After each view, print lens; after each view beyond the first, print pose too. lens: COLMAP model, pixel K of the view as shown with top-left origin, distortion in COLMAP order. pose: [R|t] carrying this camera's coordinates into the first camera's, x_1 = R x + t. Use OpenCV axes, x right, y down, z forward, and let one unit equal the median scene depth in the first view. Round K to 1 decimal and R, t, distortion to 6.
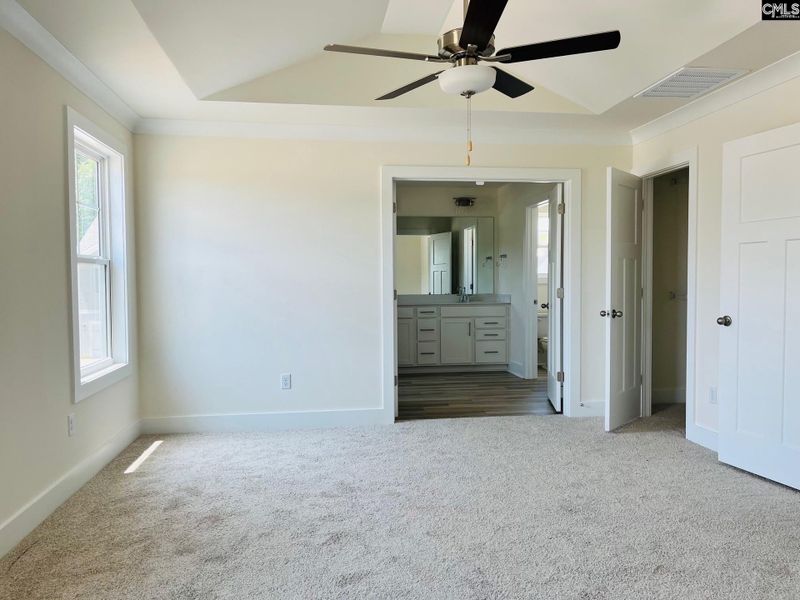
lens RADIAL K [[604.8, 0, 404.5], [0, 604.8, 301.6], [0, 0, 1]] dist [0.068558, -0.099159]
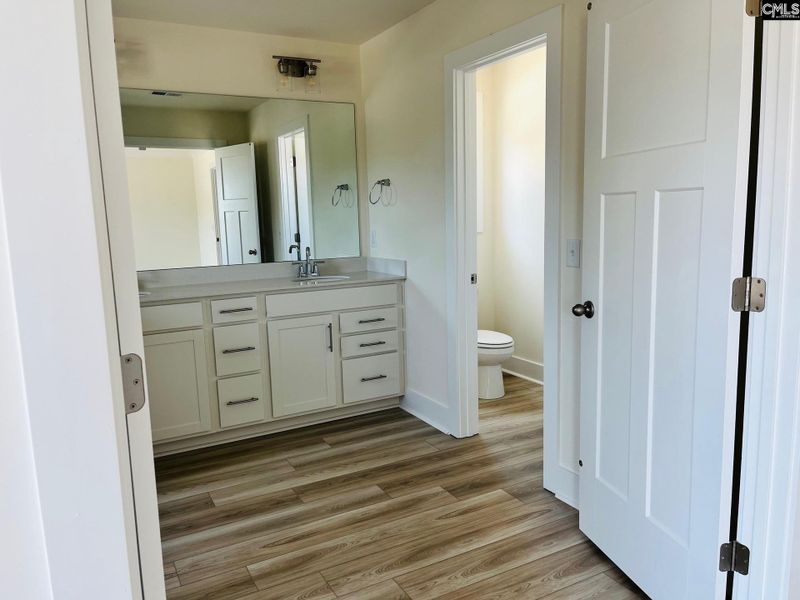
lens RADIAL K [[604.8, 0, 404.5], [0, 604.8, 301.6], [0, 0, 1]] dist [0.068558, -0.099159]
pose [[0.934504, -0.070701, 0.348860, -0.001960], [0.033358, 0.993157, 0.111920, -0.033653], [-0.354385, -0.092952, 0.930468, 0.532297]]
